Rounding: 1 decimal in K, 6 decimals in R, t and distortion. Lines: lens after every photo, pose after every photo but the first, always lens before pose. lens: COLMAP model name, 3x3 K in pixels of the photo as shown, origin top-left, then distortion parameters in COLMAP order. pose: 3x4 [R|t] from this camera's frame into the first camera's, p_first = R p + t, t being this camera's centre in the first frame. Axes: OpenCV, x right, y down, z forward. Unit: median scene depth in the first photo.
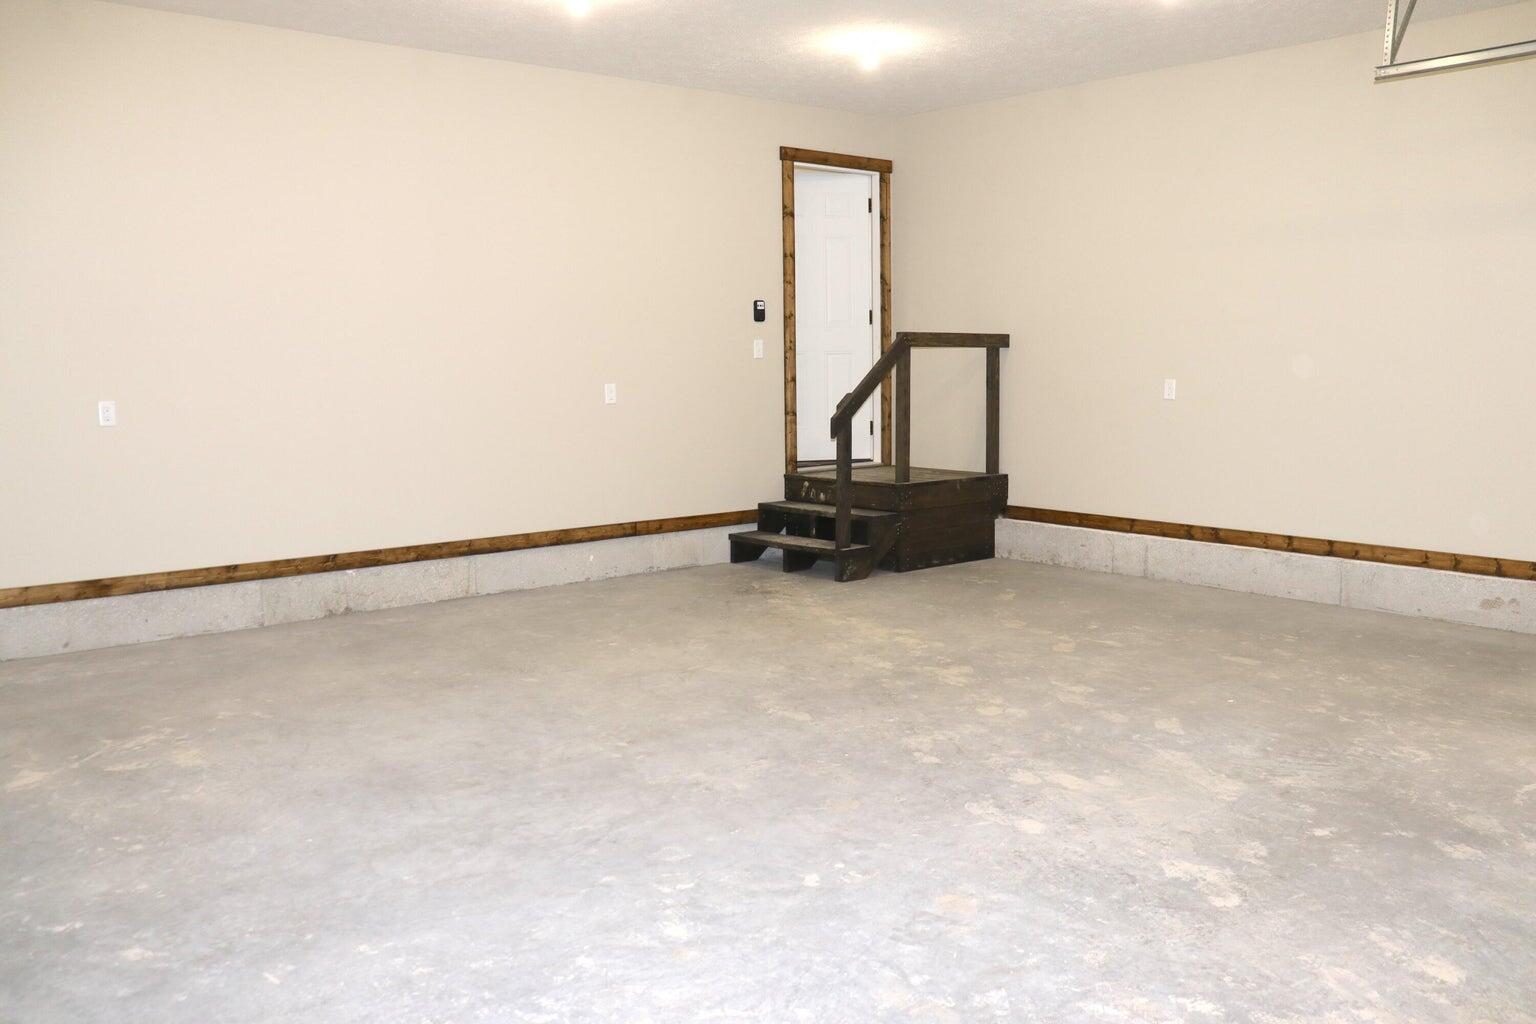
lens RADIAL K [[1307.4, 0, 786.1], [0, 1307.4, 527.6], [0, 0, 1]] dist [-0.171505, 0.169347]
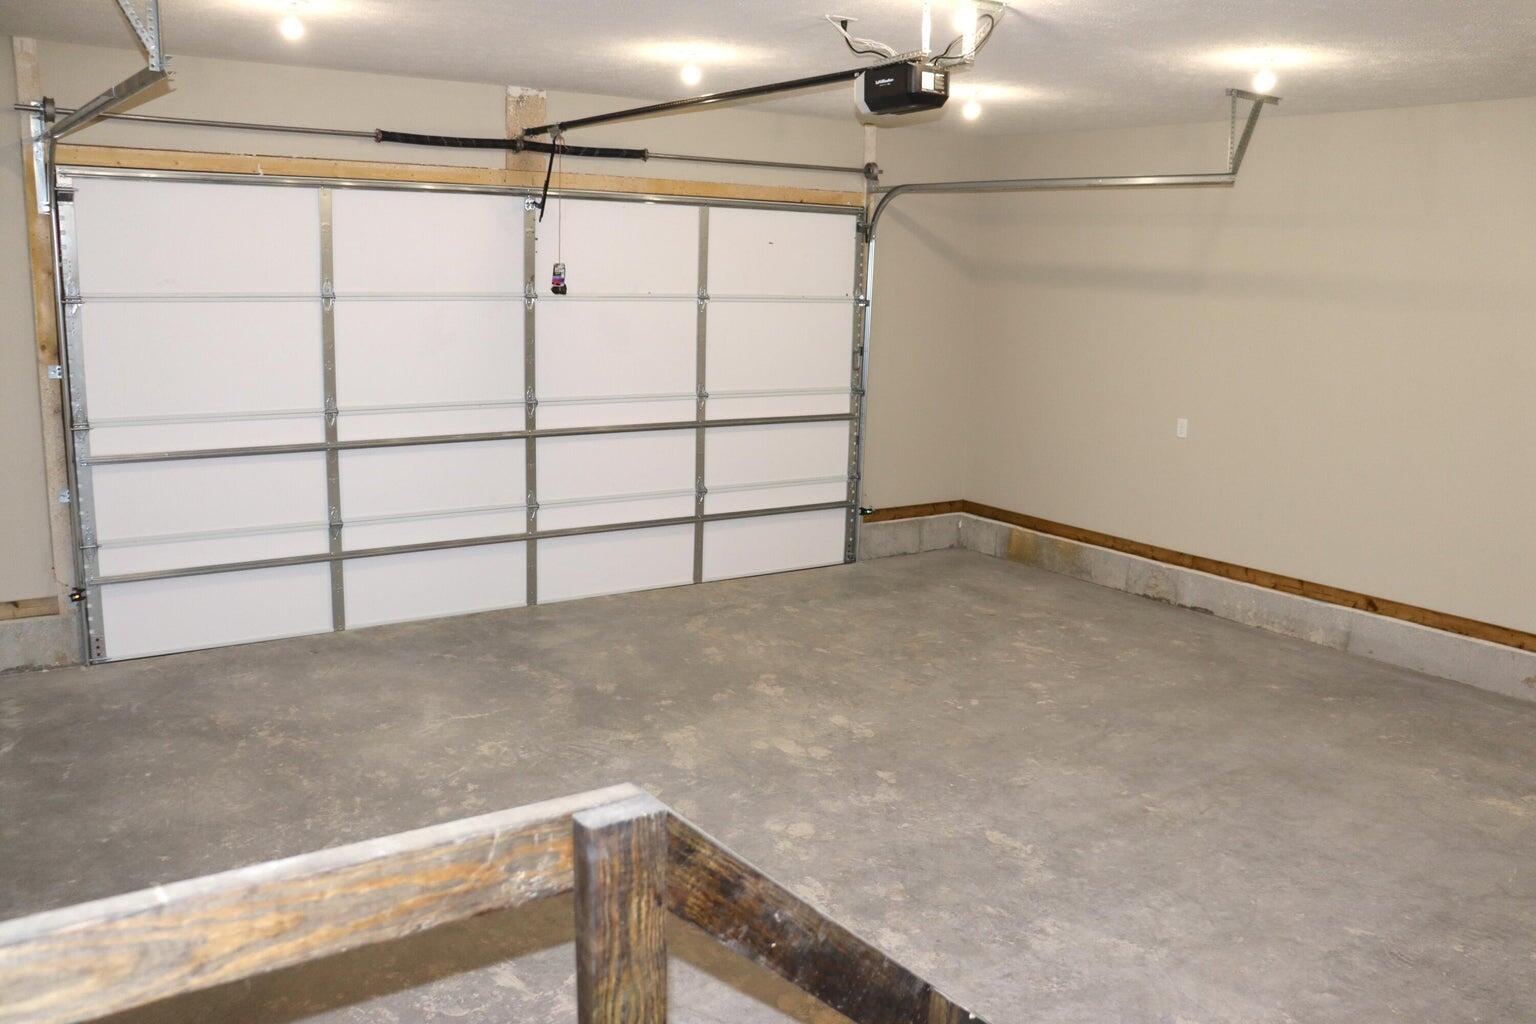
lens RADIAL K [[1307.4, 0, 786.1], [0, 1307.4, 527.6], [0, 0, 1]] dist [-0.171505, 0.169347]
pose [[-0.995261, -0.039990, 0.088632, 0.114446], [-0.009432, 0.946921, 0.321327, -0.480267], [-0.096778, 0.318969, -0.942811, 2.308310]]
